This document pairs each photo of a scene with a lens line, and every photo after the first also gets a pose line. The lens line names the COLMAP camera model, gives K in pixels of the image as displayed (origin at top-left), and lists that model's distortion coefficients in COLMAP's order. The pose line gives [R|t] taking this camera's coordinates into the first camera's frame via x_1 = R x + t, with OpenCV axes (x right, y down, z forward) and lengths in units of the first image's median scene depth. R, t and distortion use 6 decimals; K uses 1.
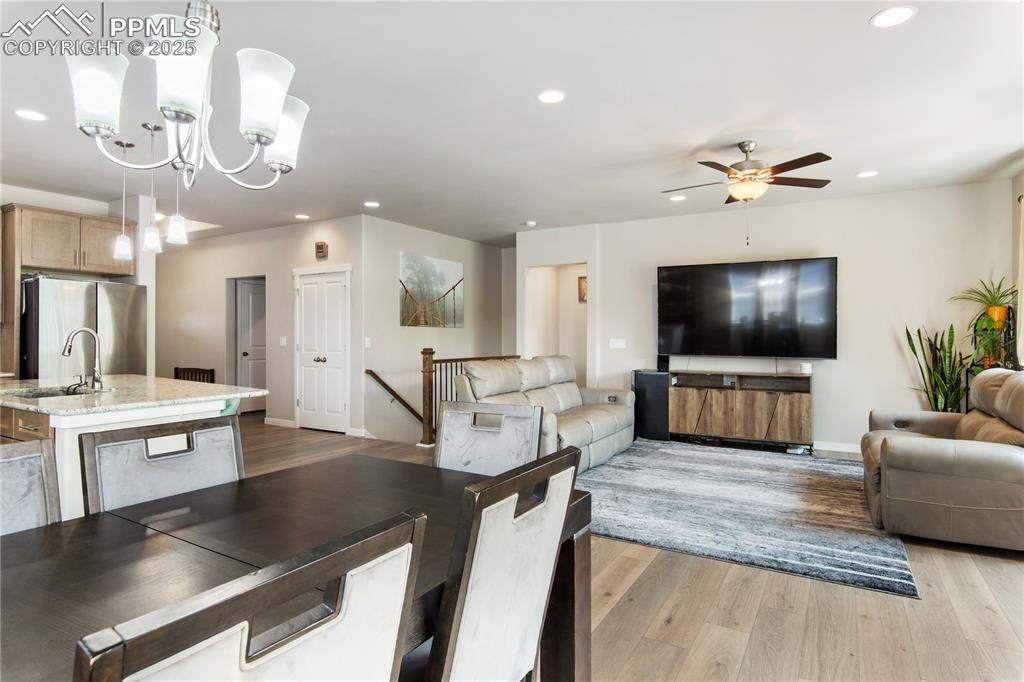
lens RADIAL K [[551.3, 0, 513.1], [0, 551.3, 335.5], [0, 0, 1]] dist [-0.004500, 0.002241]
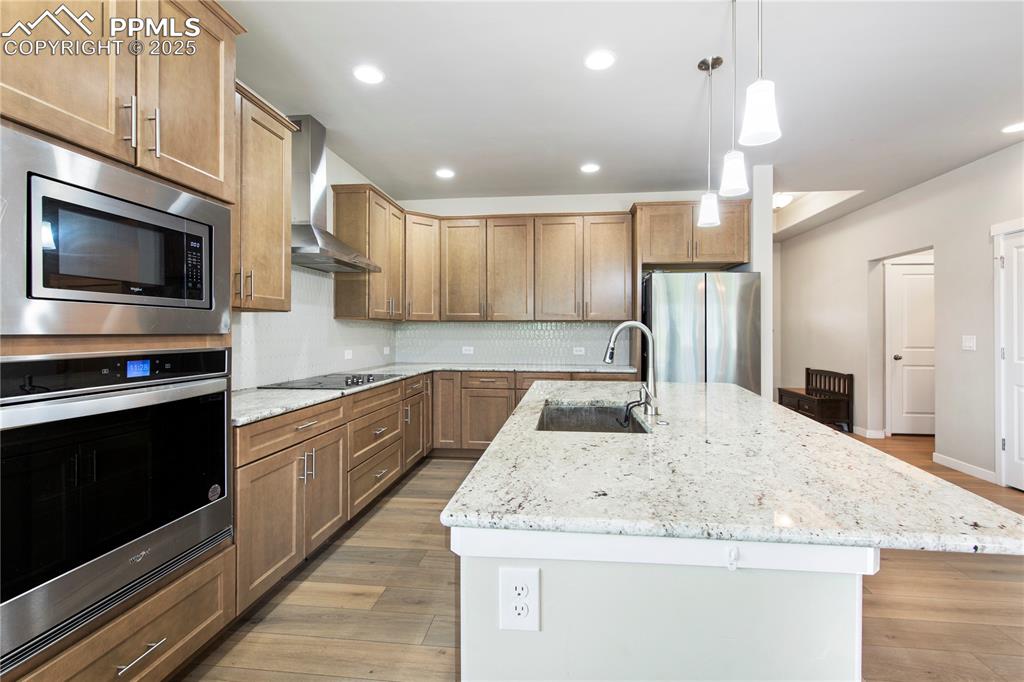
lens RADIAL K [[450.8, 0, 519.6], [0, 450.8, 329.1], [0, 0, 1]] dist [0.000445, 0.000006]
pose [[0.420384, -0.006107, -0.907326, -0.206311], [-0.001624, 0.999971, -0.007483, -0.000270], [0.907345, 0.004620, 0.420362, 0.388464]]
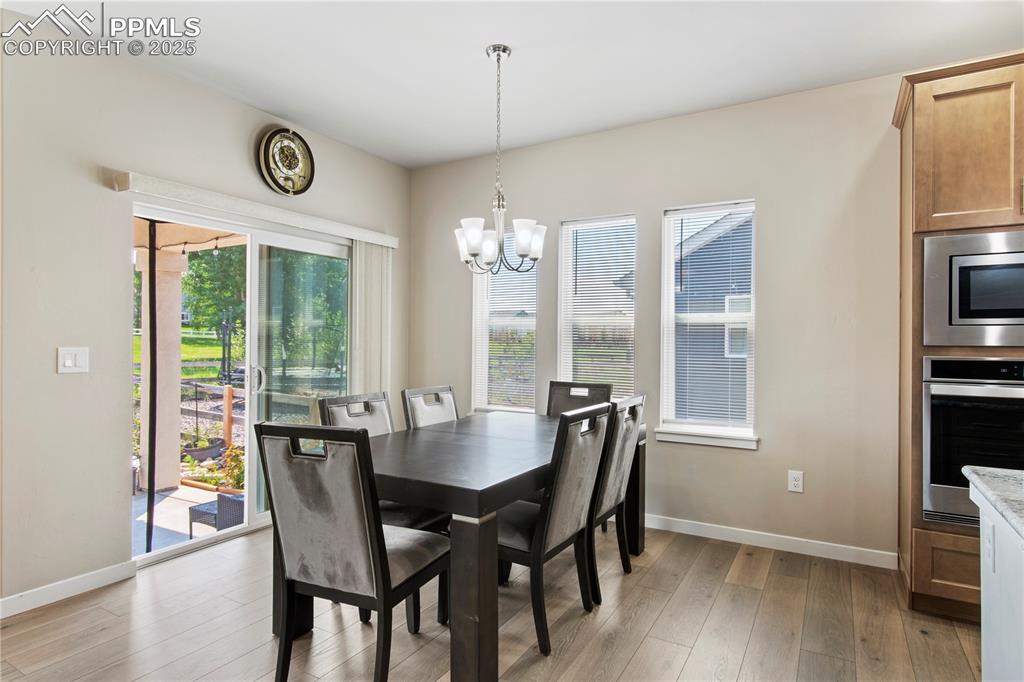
lens RADIAL K [[551.3, 0, 517.1], [0, 551.3, 343.0], [0, 0, 1]] dist [-0.004500, 0.002241]
pose [[-0.999844, -0.004576, -0.017038, -0.127932], [-0.004655, 0.999979, 0.004568, -0.001084], [0.017017, 0.004646, -0.999844, 0.689048]]
